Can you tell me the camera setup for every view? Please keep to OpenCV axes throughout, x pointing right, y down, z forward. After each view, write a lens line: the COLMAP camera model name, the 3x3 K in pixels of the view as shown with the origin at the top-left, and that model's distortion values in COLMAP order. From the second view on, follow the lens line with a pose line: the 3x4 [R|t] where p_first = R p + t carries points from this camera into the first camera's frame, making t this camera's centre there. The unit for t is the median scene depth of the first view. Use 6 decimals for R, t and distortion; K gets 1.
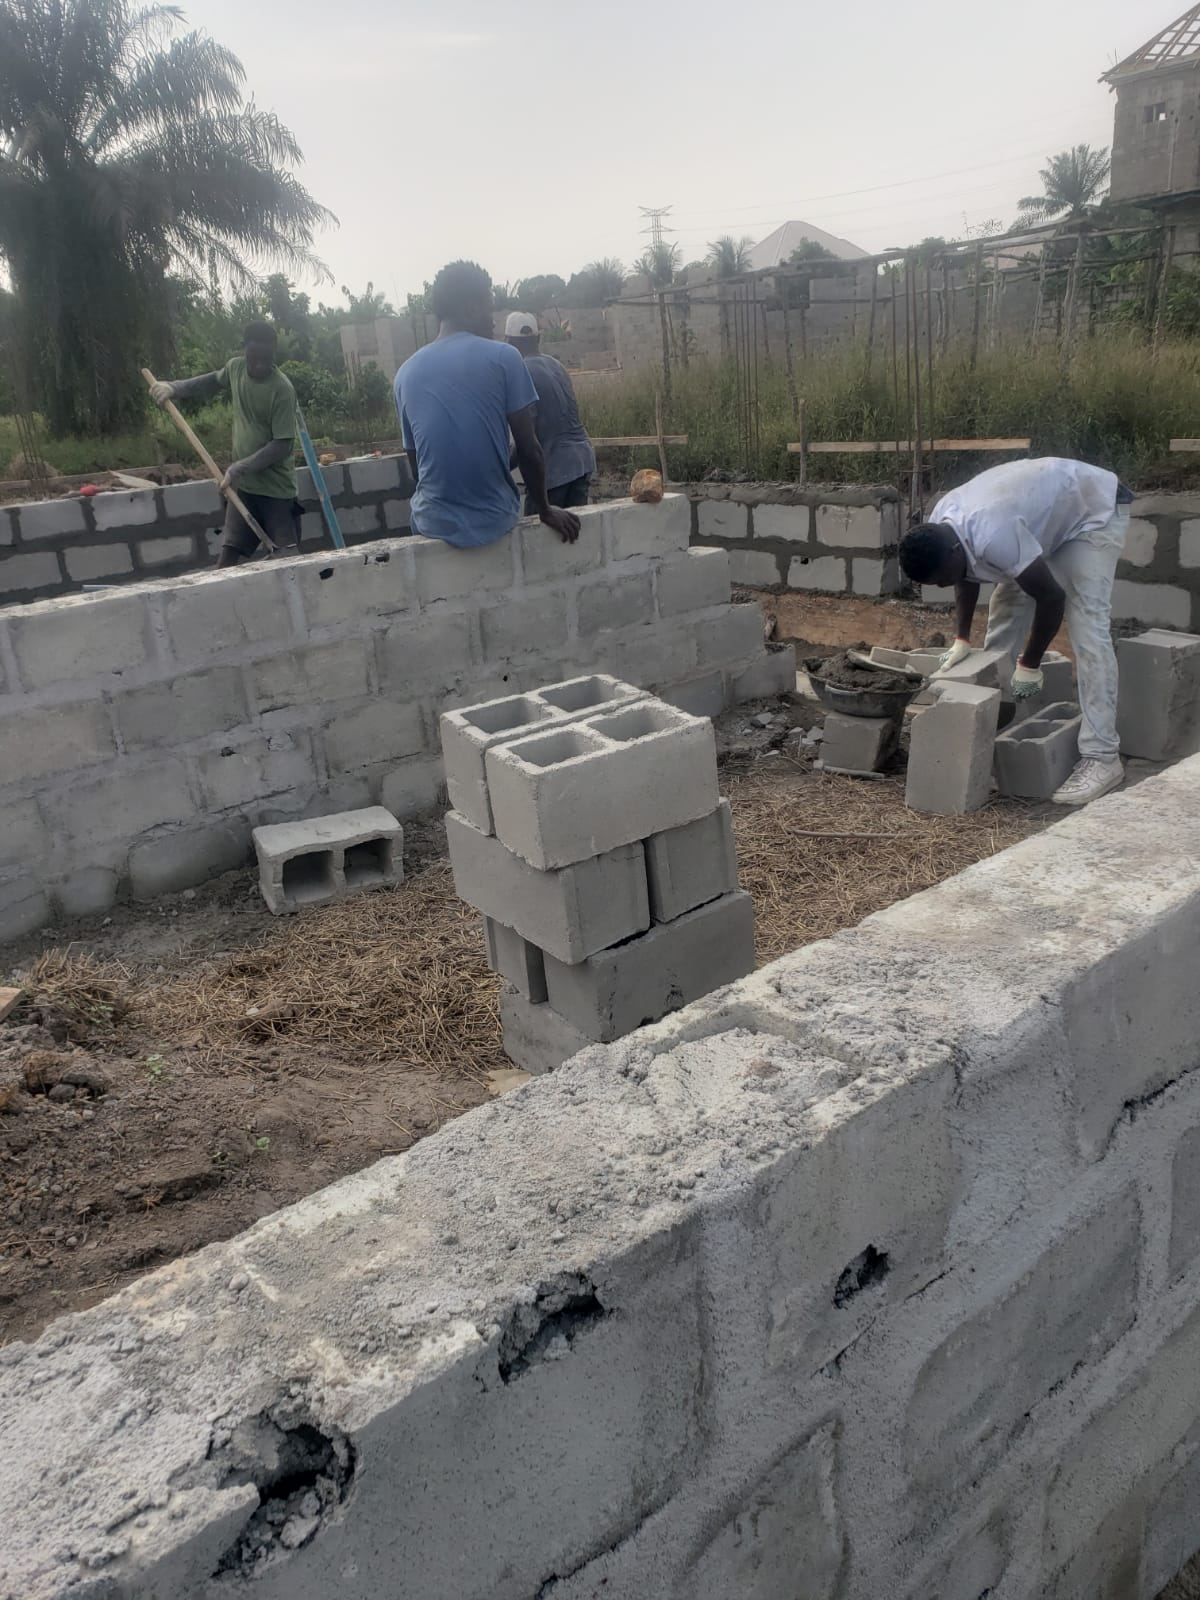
lens RADIAL K [[1277.8, 0, 600.0], [0, 1277.8, 800.0], [0, 0, 1]] dist [-0.001404, 0.024513]
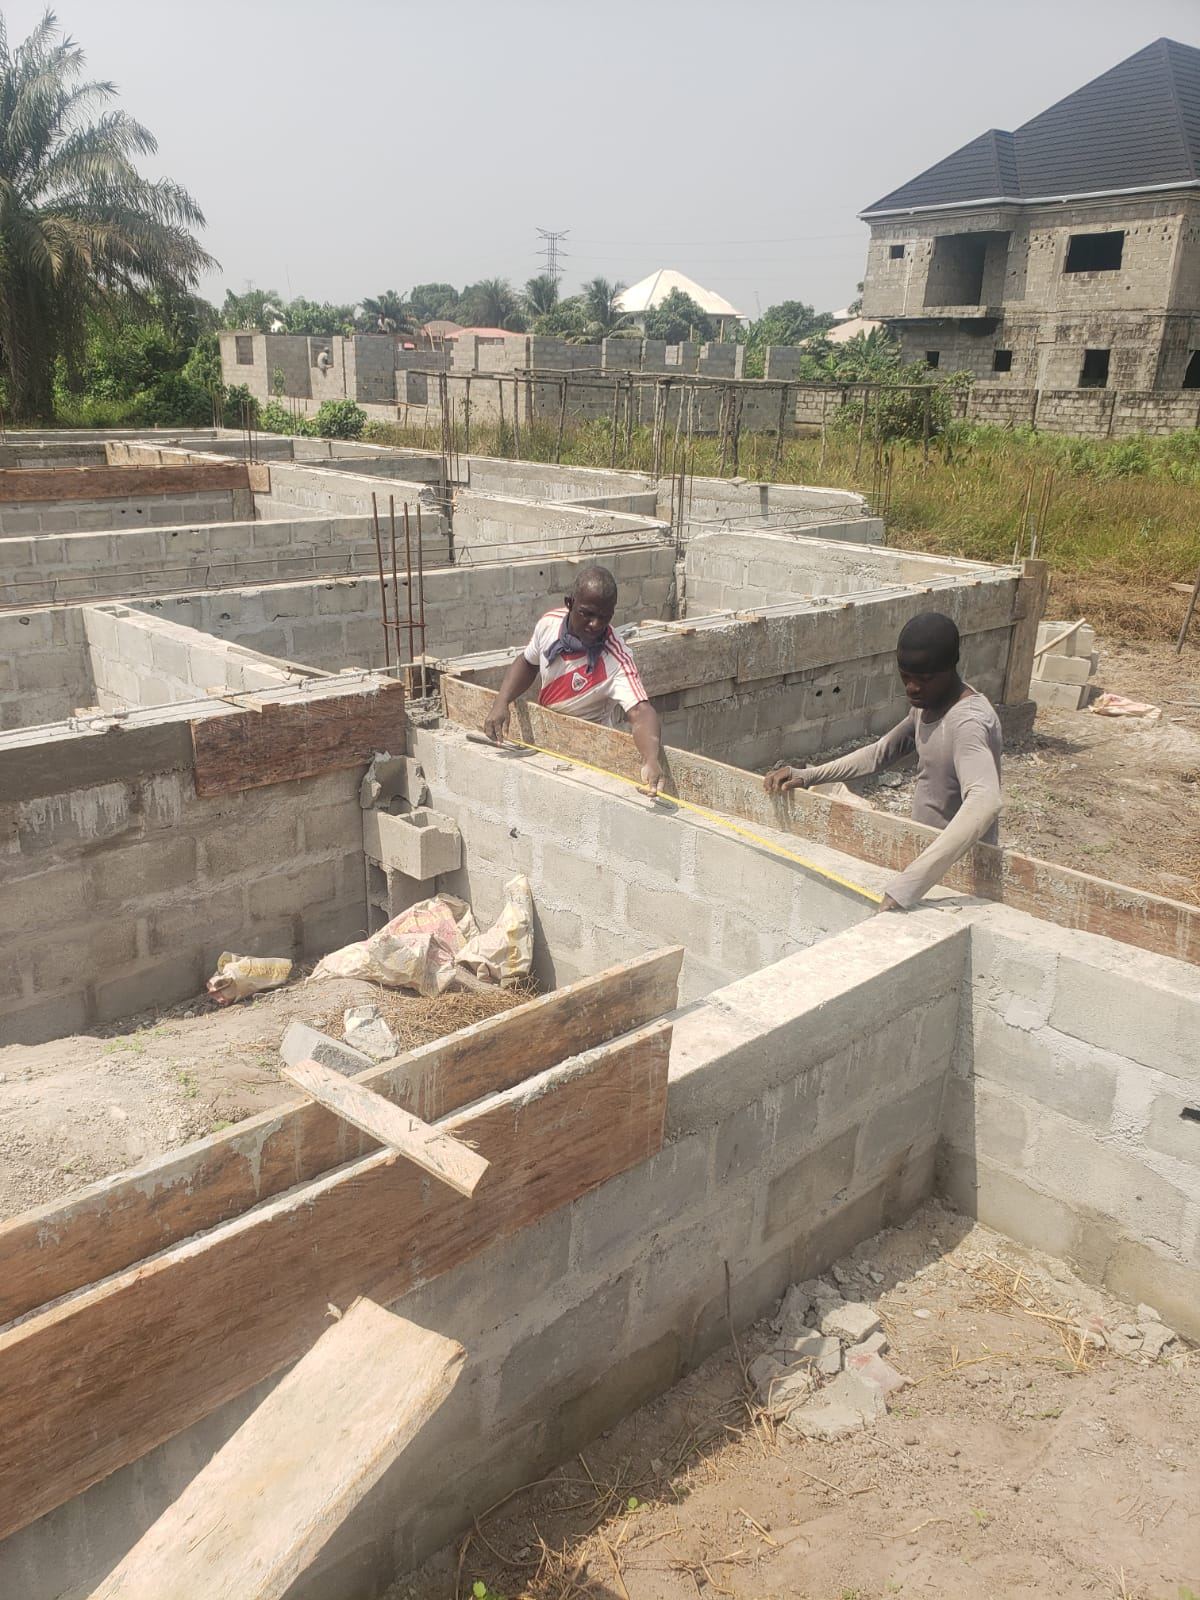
lens RADIAL K [[1277.8, 0, 600.0], [0, 1277.8, 800.0], [0, 0, 1]] dist [-0.001404, 0.024513]
pose [[0.991295, 0.074403, 0.108621, 0.130760], [-0.073109, 0.997198, -0.015857, 0.110407], [-0.109497, 0.007778, 0.993957, -0.548477]]
